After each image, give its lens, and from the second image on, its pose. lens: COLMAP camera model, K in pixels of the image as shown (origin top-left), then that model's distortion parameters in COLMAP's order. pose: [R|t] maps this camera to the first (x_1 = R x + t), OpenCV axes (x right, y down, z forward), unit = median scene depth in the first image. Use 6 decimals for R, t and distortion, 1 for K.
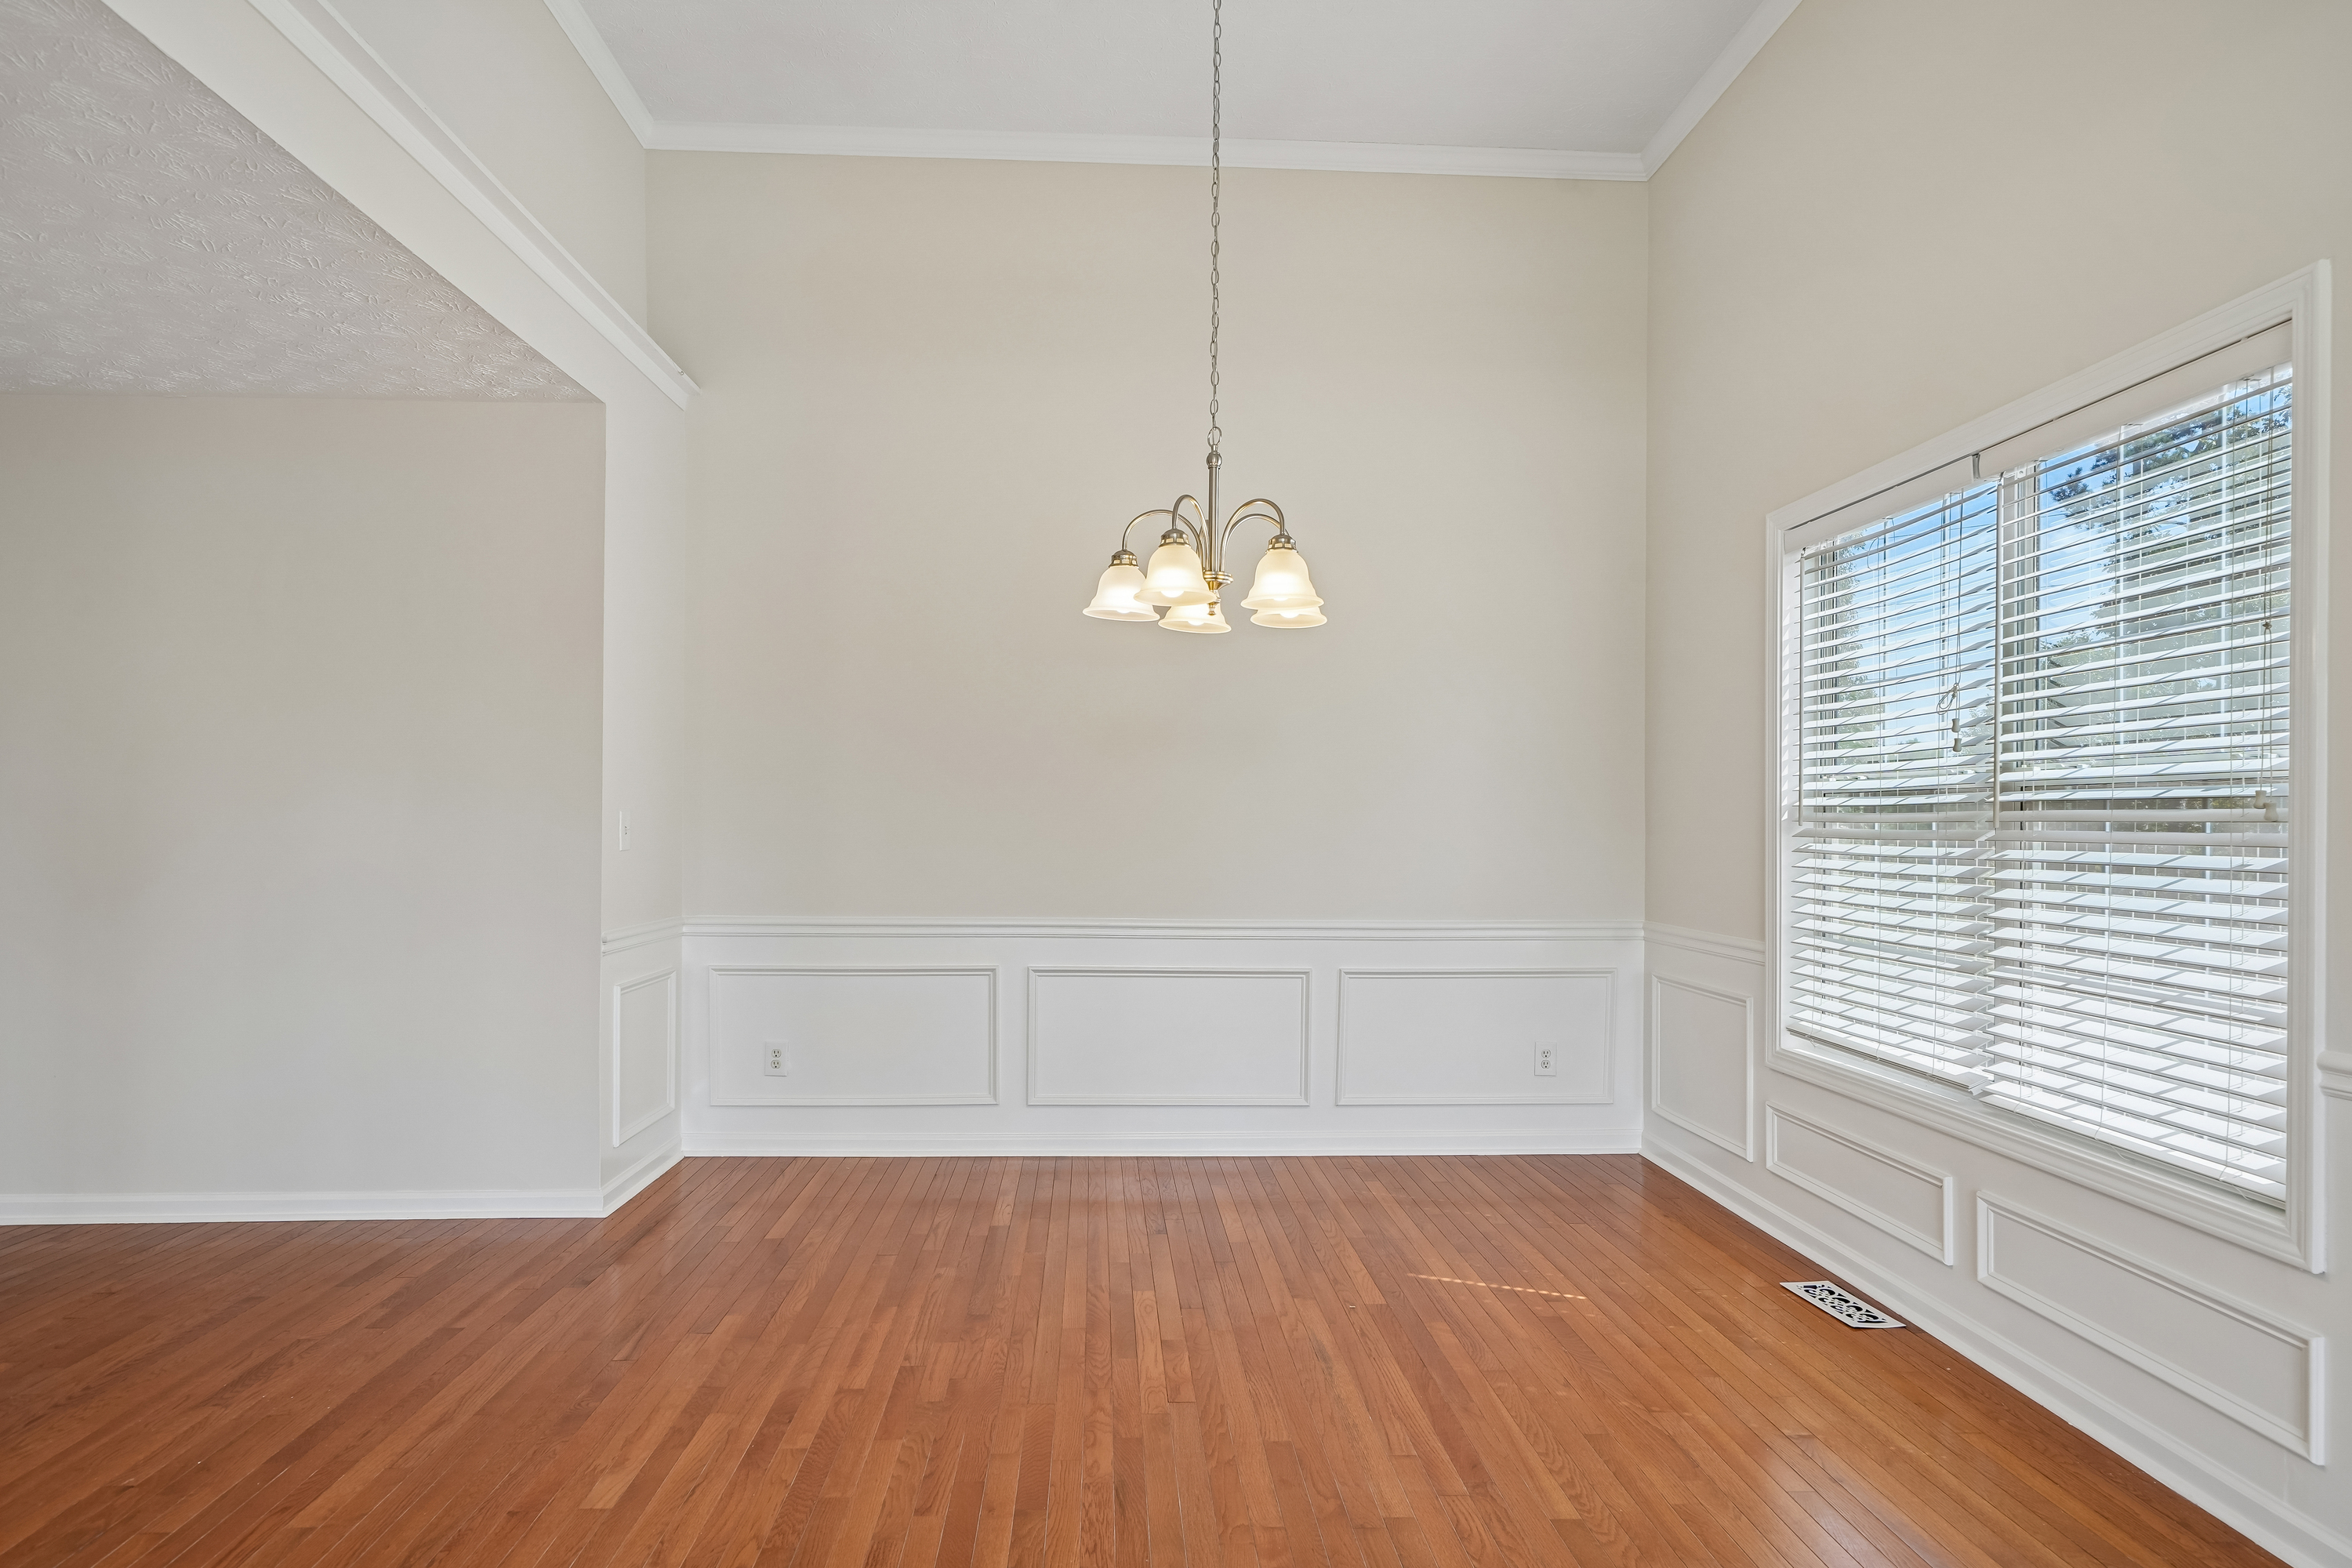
lens RADIAL K [[1259.7, 0, 1167.3], [0, 1259.7, 805.9], [0, 0, 1]] dist [0.004071, -0.000650]
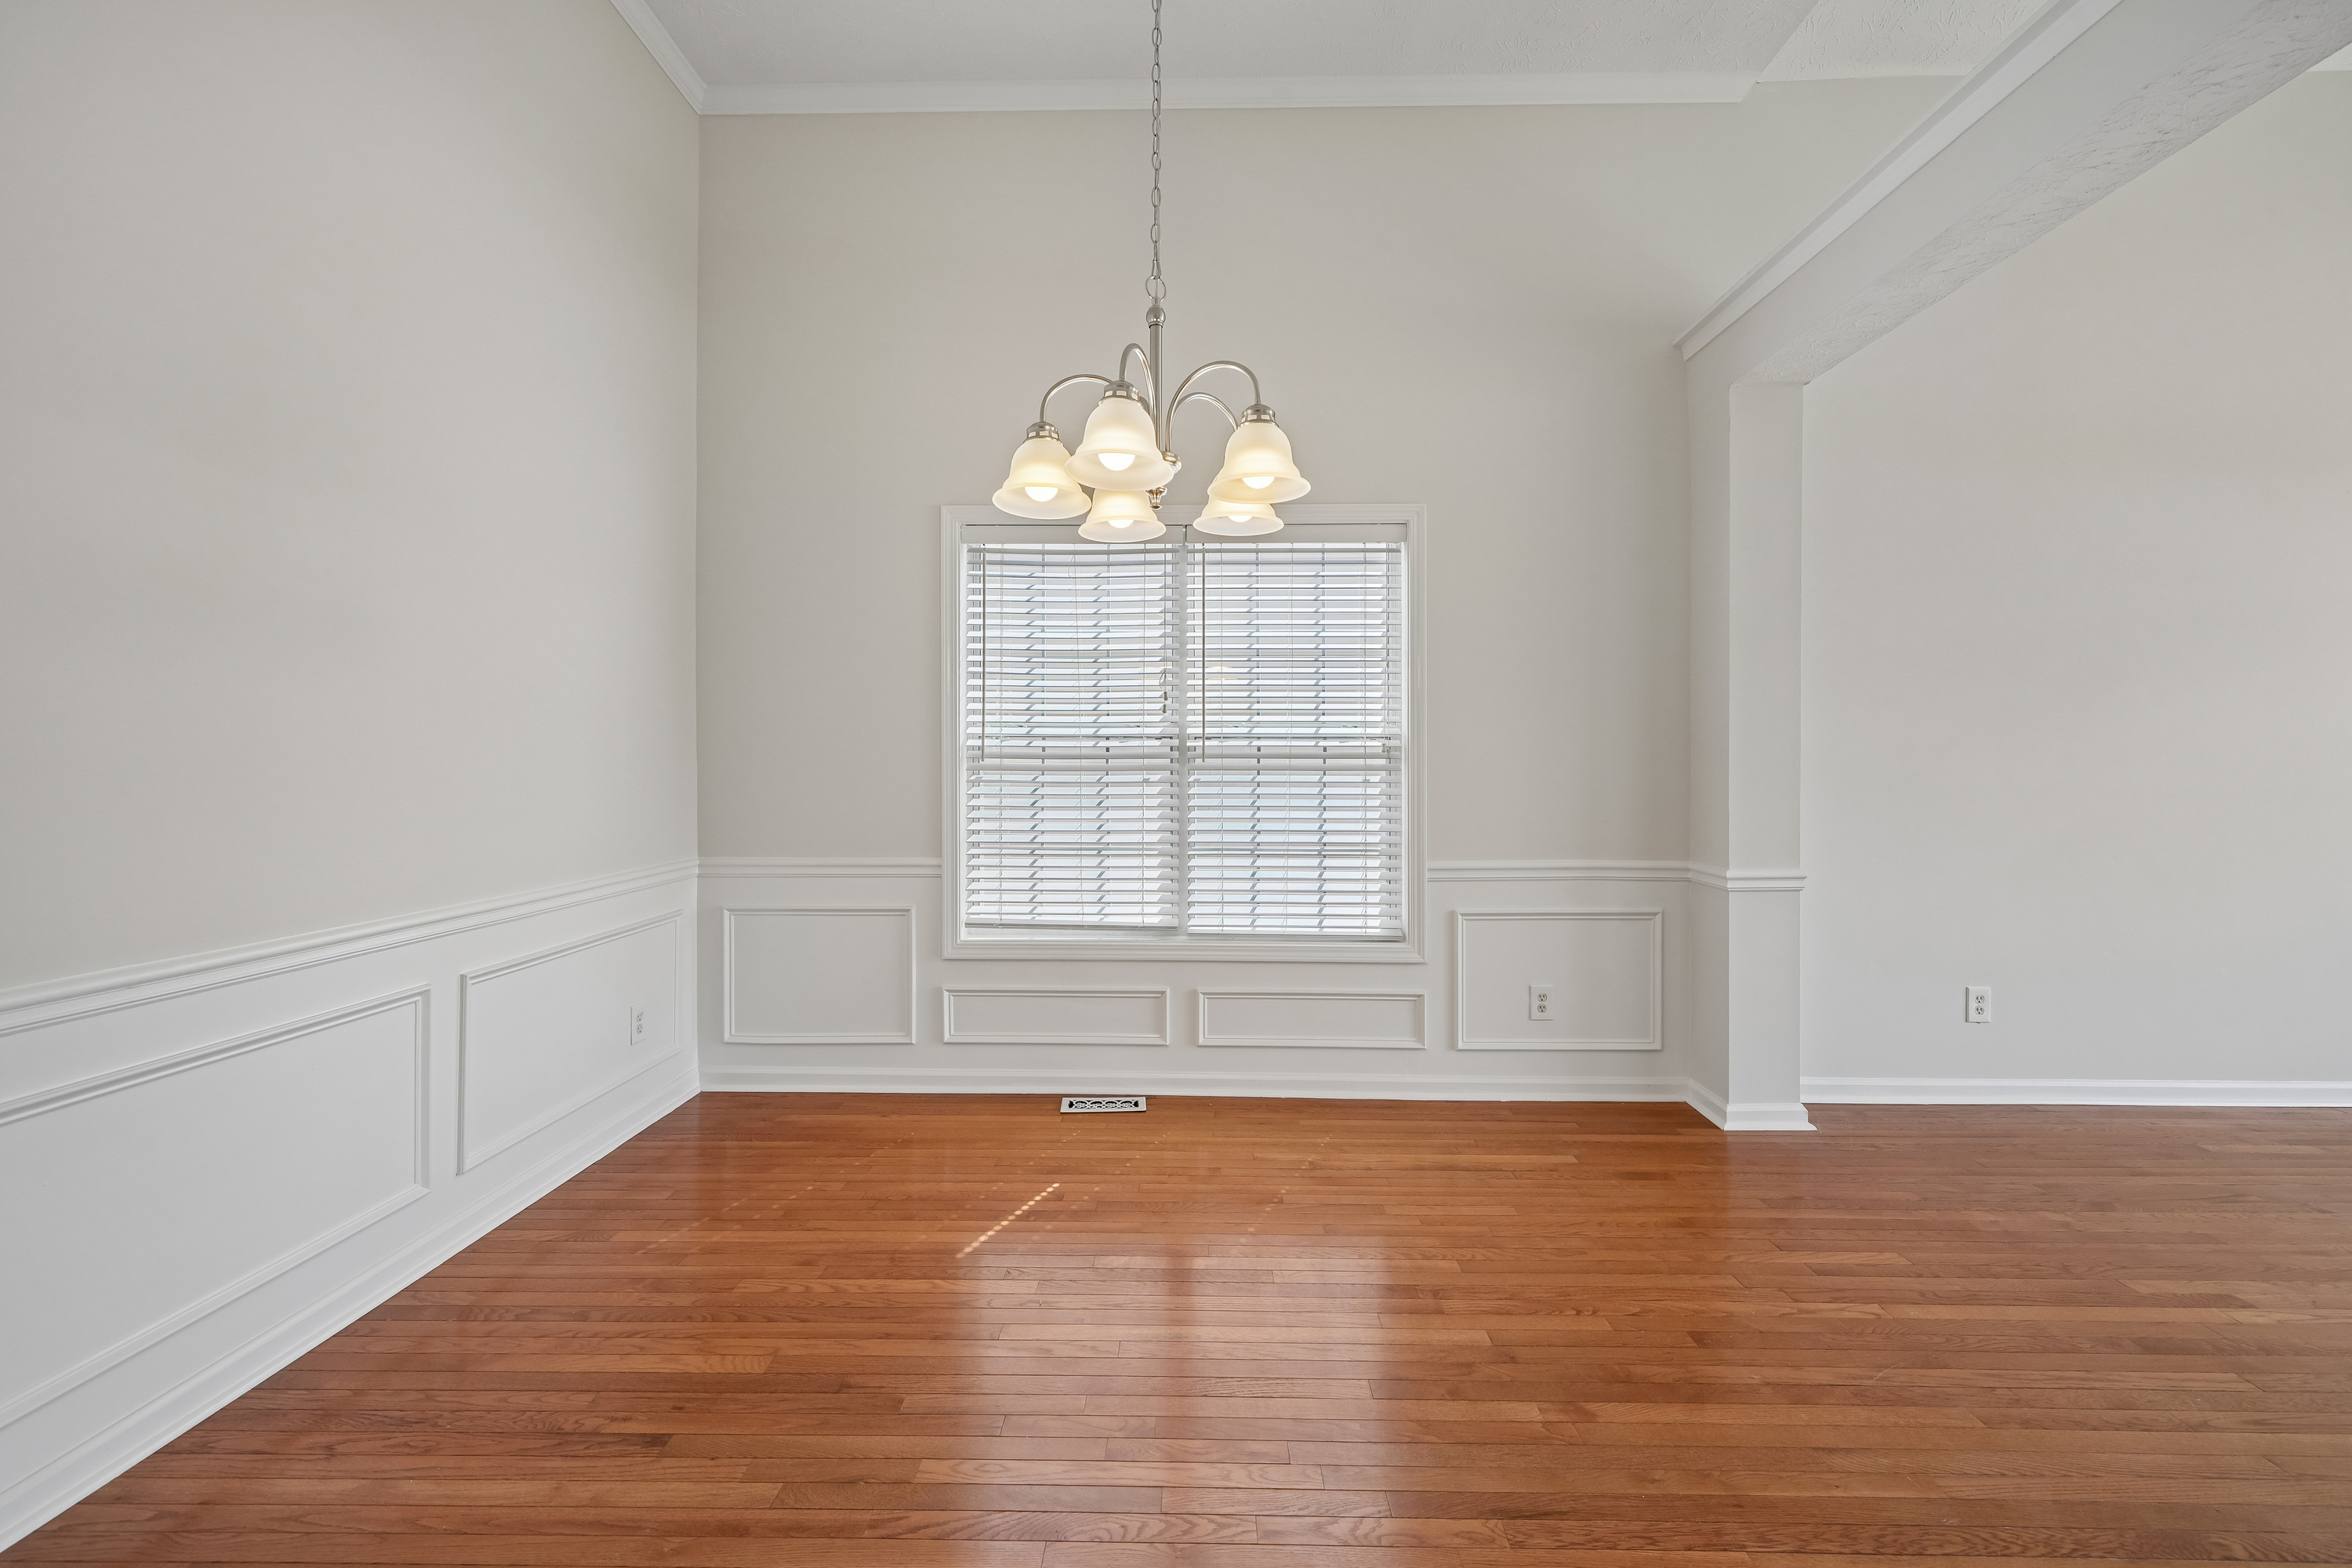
lens RADIAL K [[955.2, 0, 1175.8], [0, 955.2, 770.0], [0, 0, 1]] dist [0.000426, -0.000061]
pose [[0.085463, -0.012346, 0.996265, -0.475559], [-0.012739, 0.999828, 0.013483, 0.009570], [-0.996260, -0.013844, 0.085291, 0.787949]]
